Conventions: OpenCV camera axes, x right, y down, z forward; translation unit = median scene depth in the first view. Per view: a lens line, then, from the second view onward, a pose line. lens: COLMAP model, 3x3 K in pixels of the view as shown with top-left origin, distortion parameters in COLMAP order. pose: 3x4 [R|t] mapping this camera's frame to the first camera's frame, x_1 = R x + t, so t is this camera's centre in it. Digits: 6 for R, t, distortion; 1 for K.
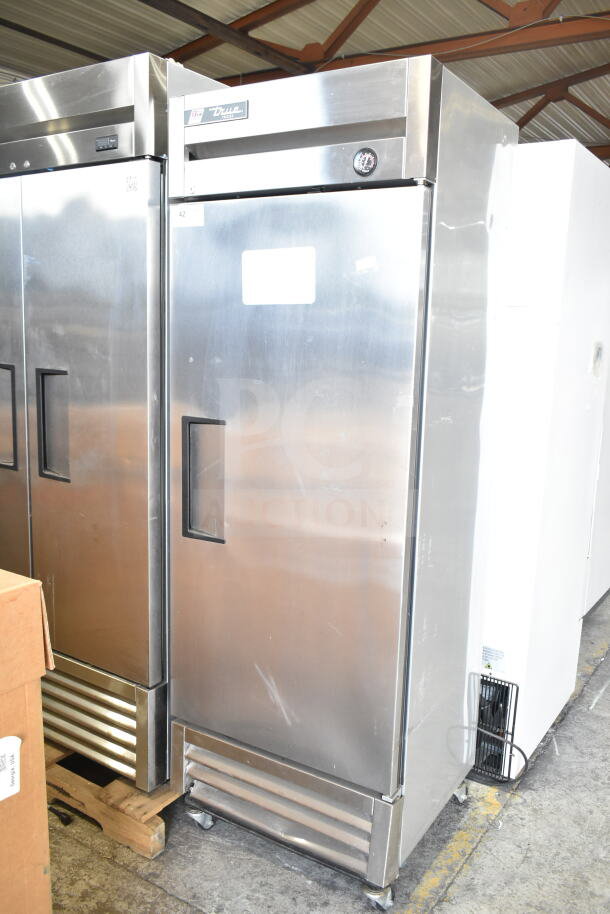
lens RADIAL K [[768.9, 0, 304.3], [0, 768.9, 456.9], [0, 0, 1]] dist [-0.003872, -0.001319]
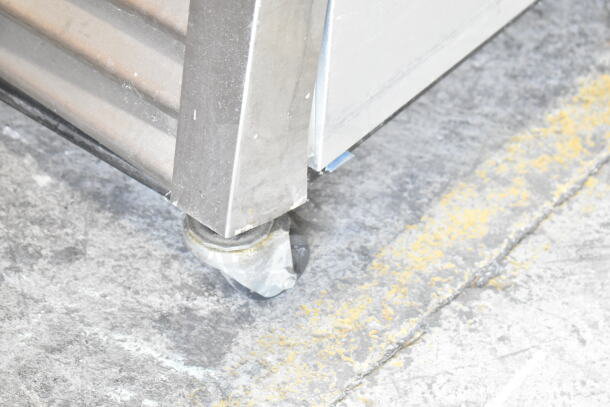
lens RADIAL K [[1417.8, 0, 304.9], [0, 1417.8, 203.6], [0, 0, 1]] dist [-0.005942, 0.000000]
pose [[0.993403, 0.100205, -0.055768, 0.136463], [-0.055615, 0.846248, 0.529879, 0.269545], [0.100290, -0.523281, 0.846238, 0.547867]]
